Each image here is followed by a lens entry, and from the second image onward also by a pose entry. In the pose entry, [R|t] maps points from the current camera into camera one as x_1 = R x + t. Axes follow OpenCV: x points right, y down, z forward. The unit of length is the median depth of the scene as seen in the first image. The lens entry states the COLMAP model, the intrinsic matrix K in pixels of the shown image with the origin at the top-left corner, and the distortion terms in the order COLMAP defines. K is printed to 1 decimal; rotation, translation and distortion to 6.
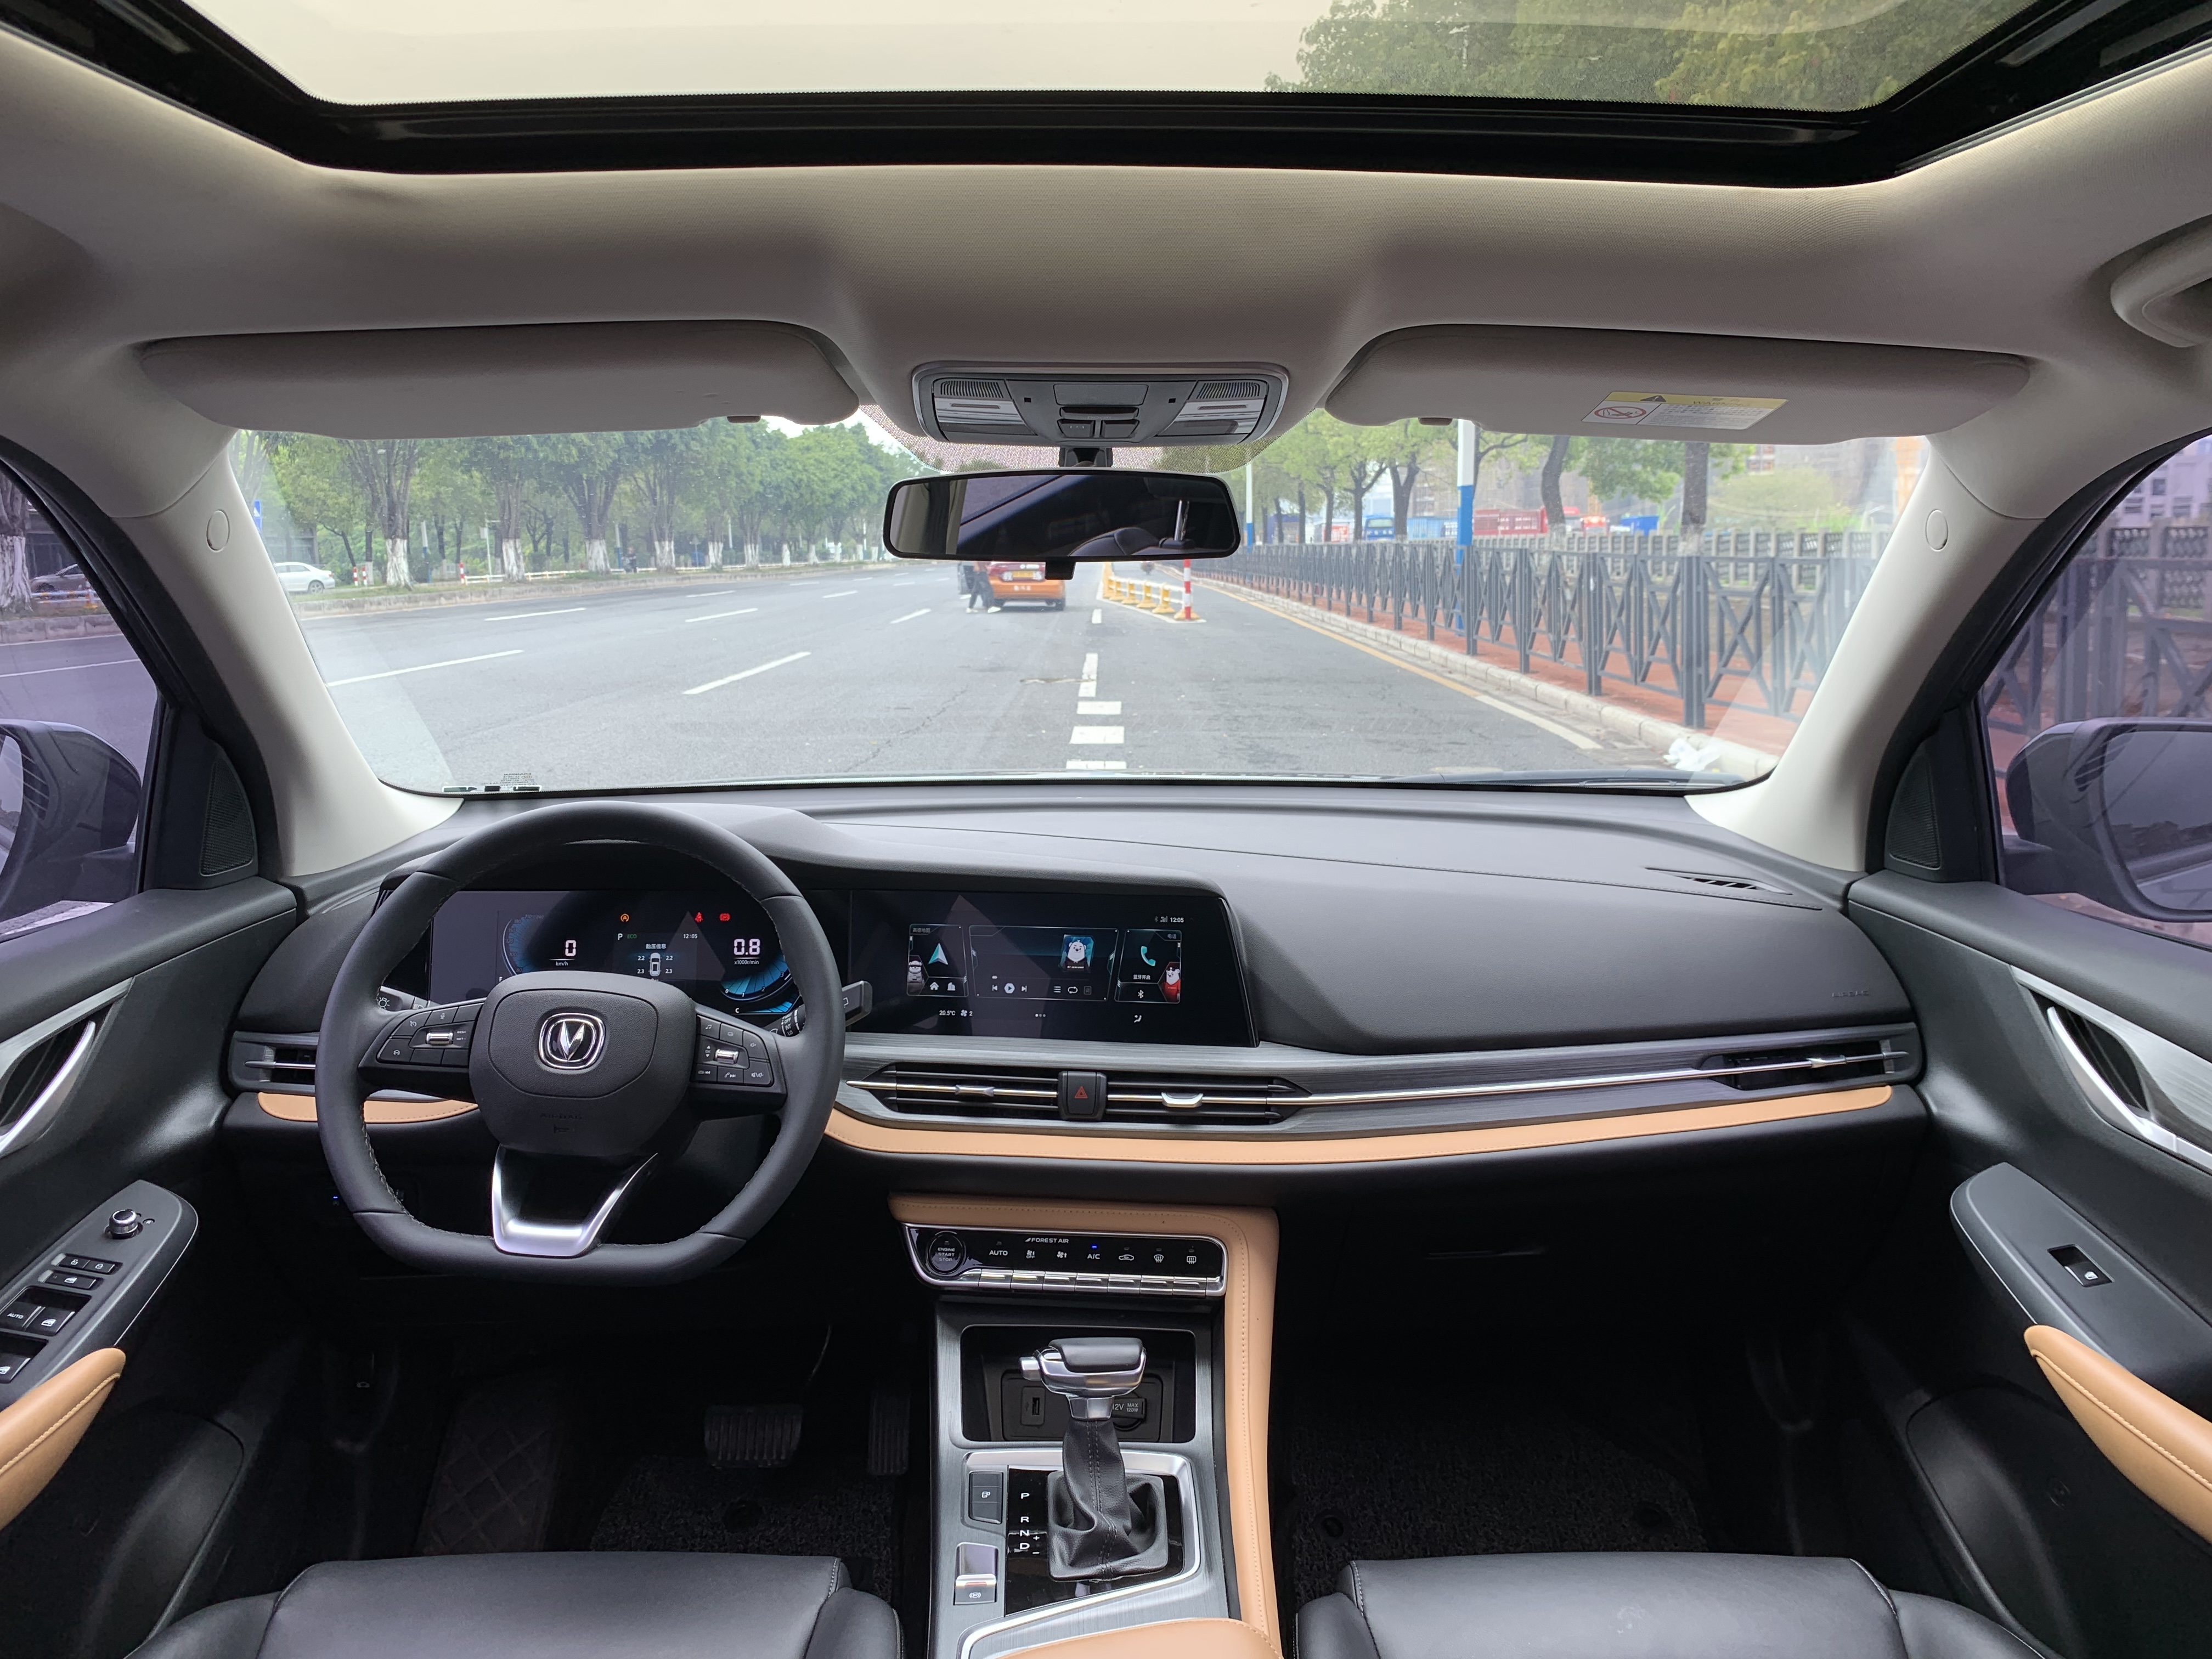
lens RADIAL K [[1701.2, 0, 1119.6], [0, 1701.2, 800.0], [0, 0, 1]] dist [0.089872, -0.218083]
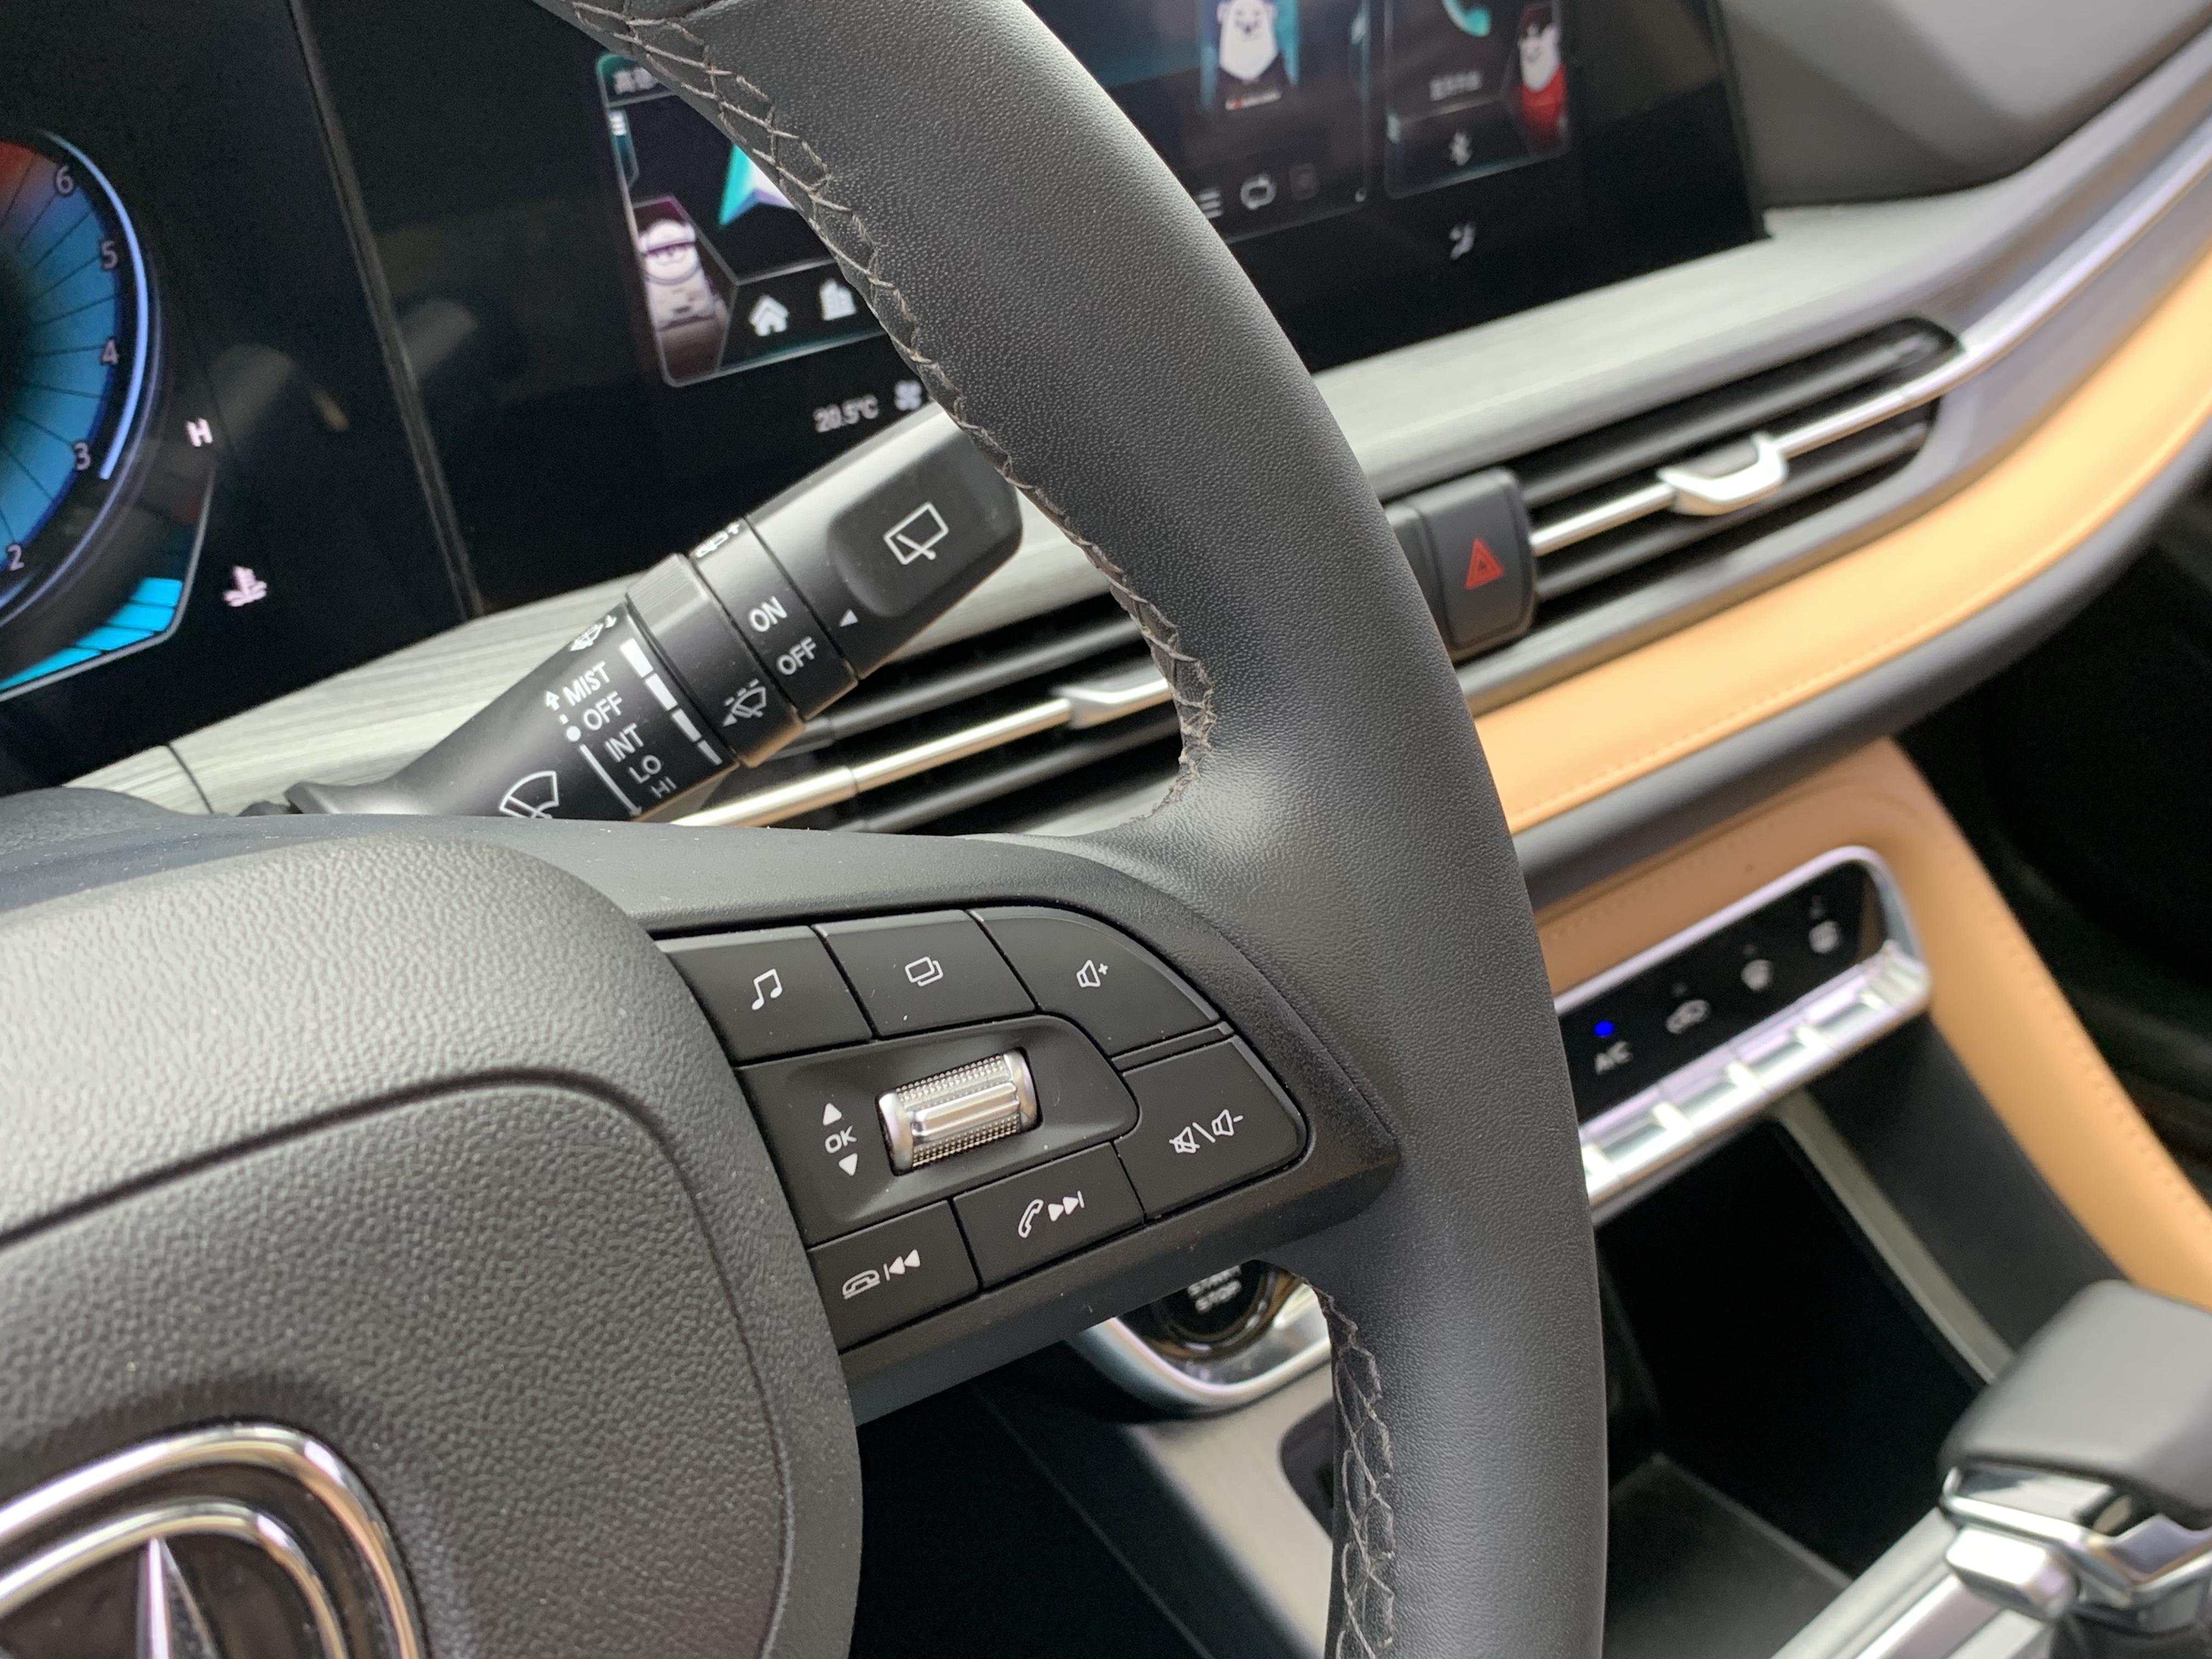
lens RADIAL K [[2367.8, 0, 1106.0], [0, 2367.8, 829.5], [0, 0, 1]] dist [0.030869, -0.076419]
pose [[0.721568, -0.383055, 0.576723, -0.288270], [0.095079, 0.879933, 0.465486, 0.026930], [-0.685784, -0.281046, 0.671352, 0.745976]]
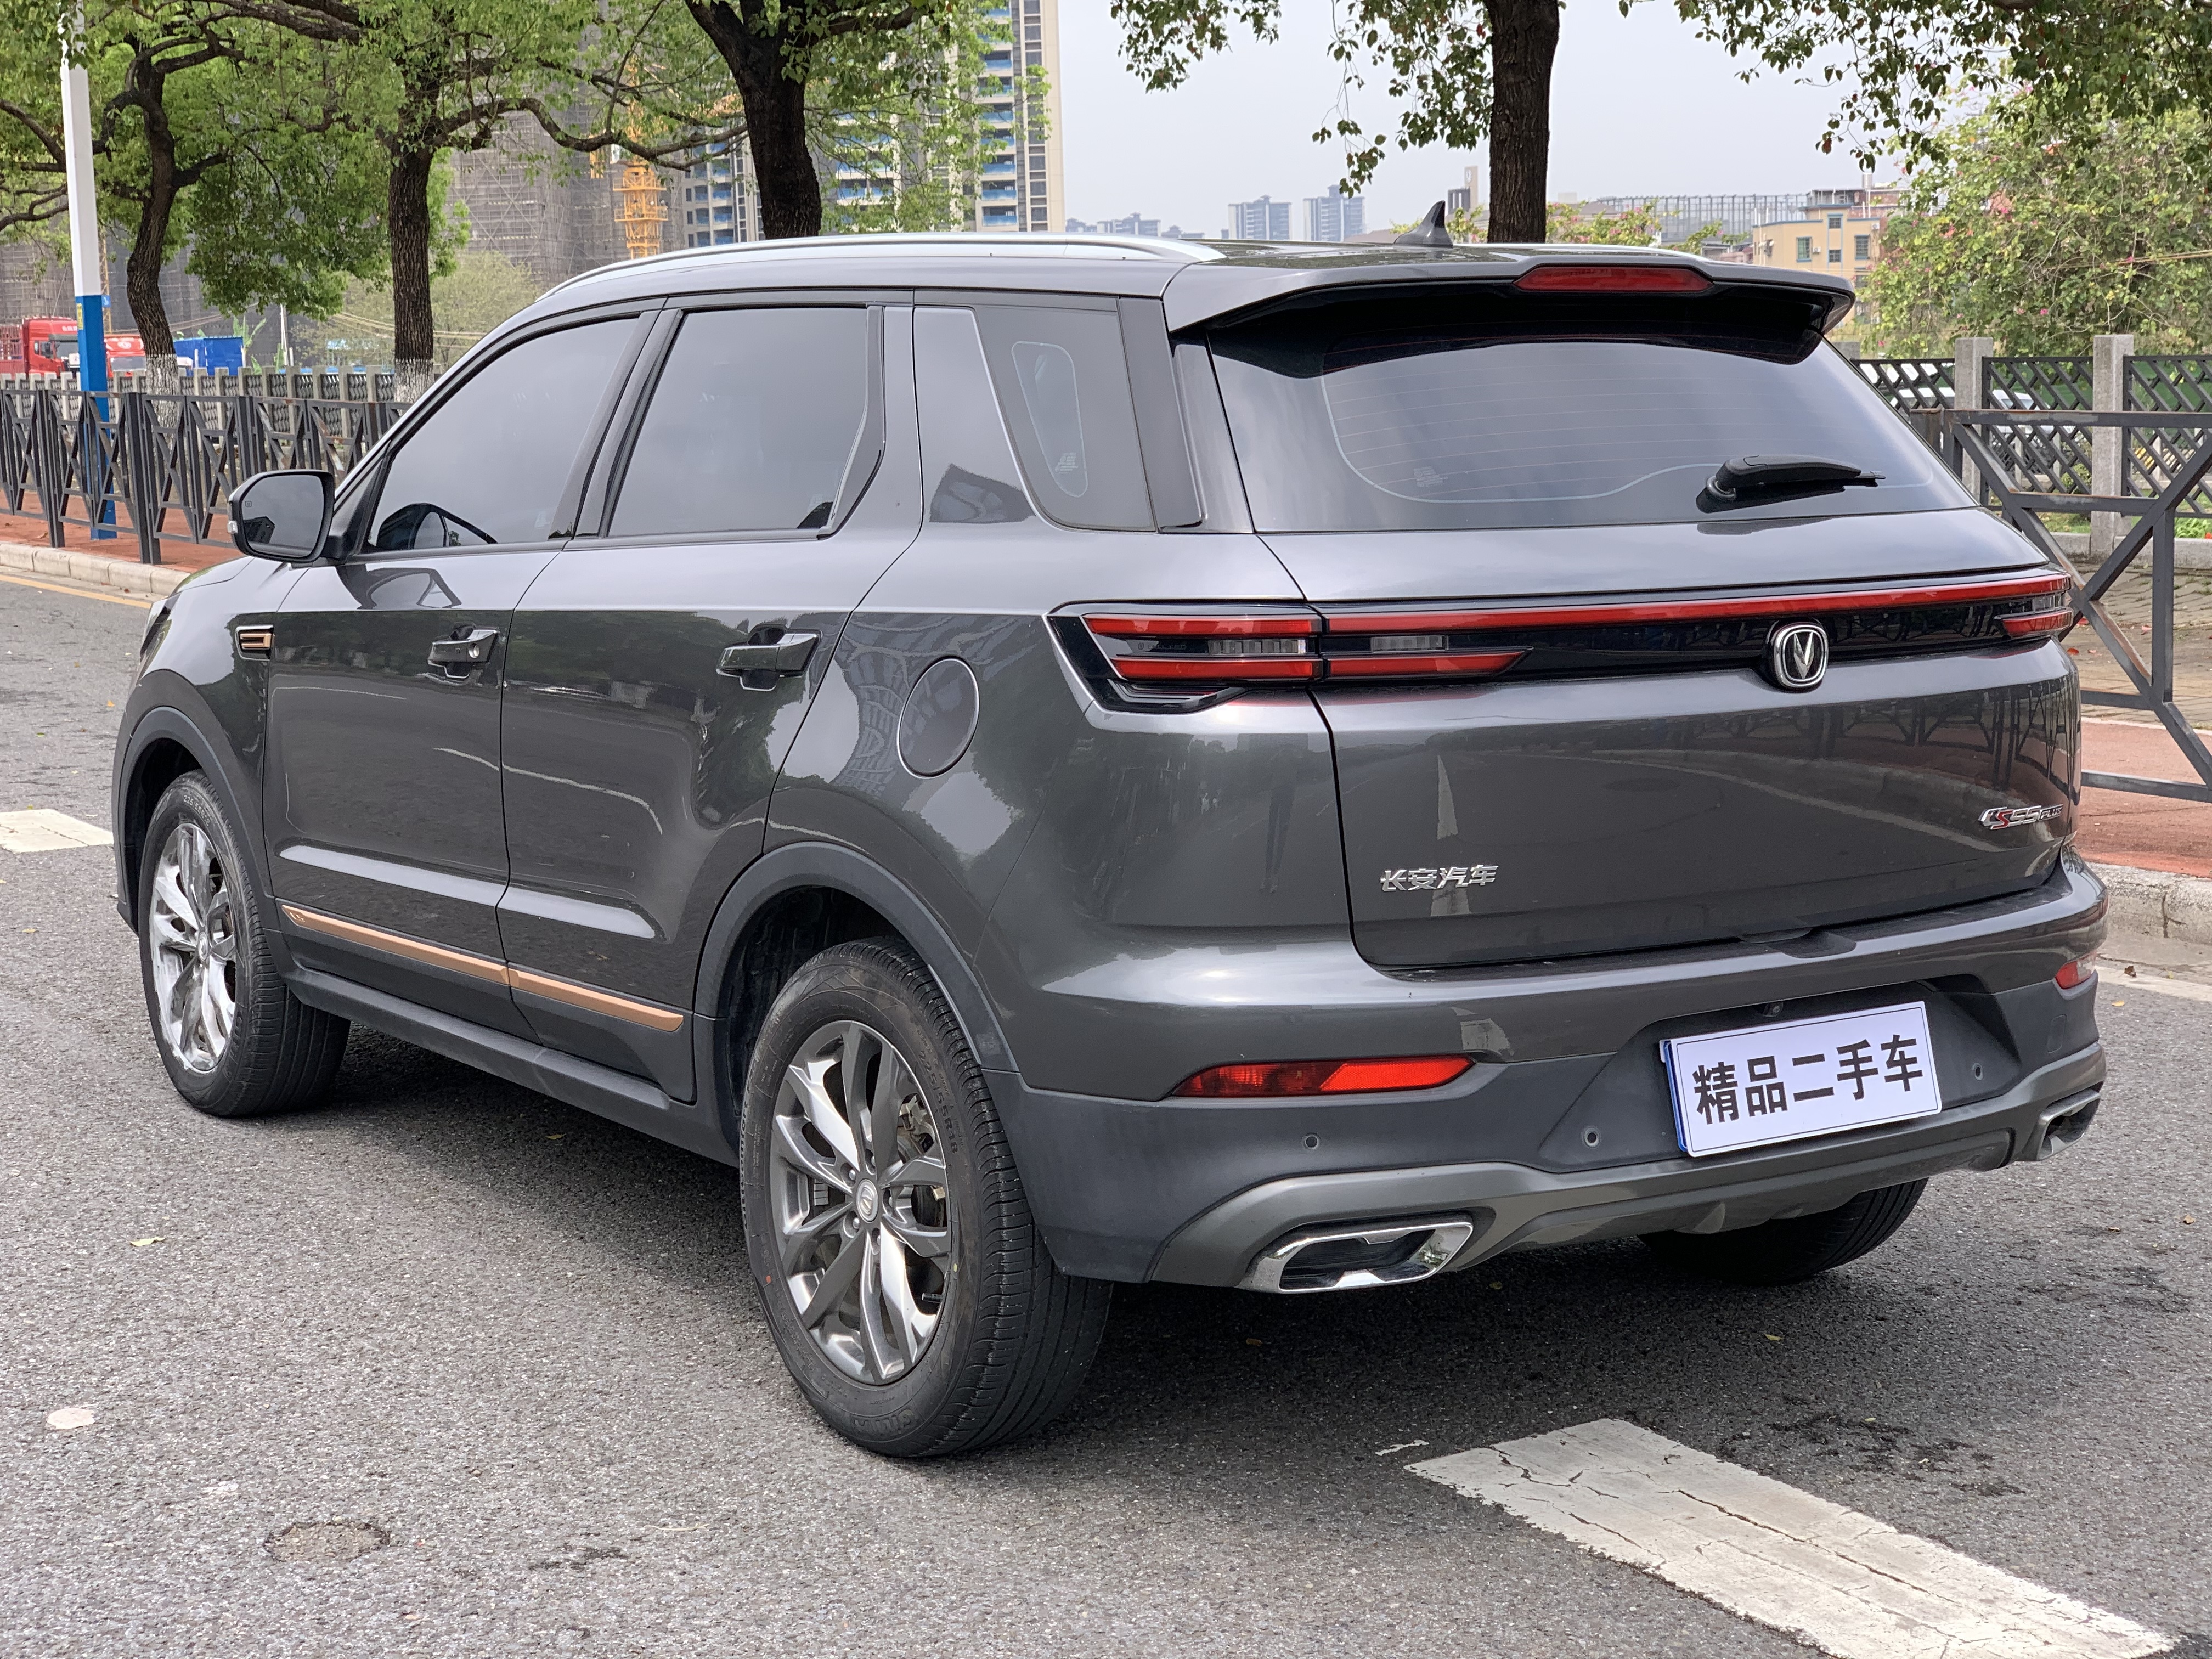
lens RADIAL K [[3303.6, 0, 1106.0], [0, 3303.6, 829.5], [0, 0, 1]] dist [0.217626, -1.036123]
pose [[0.845972, -0.076424, 0.527722, -2.036035], [0.085405, 0.996319, 0.007375, 0.455026], [-0.526343, 0.038831, 0.849385, -3.128015]]
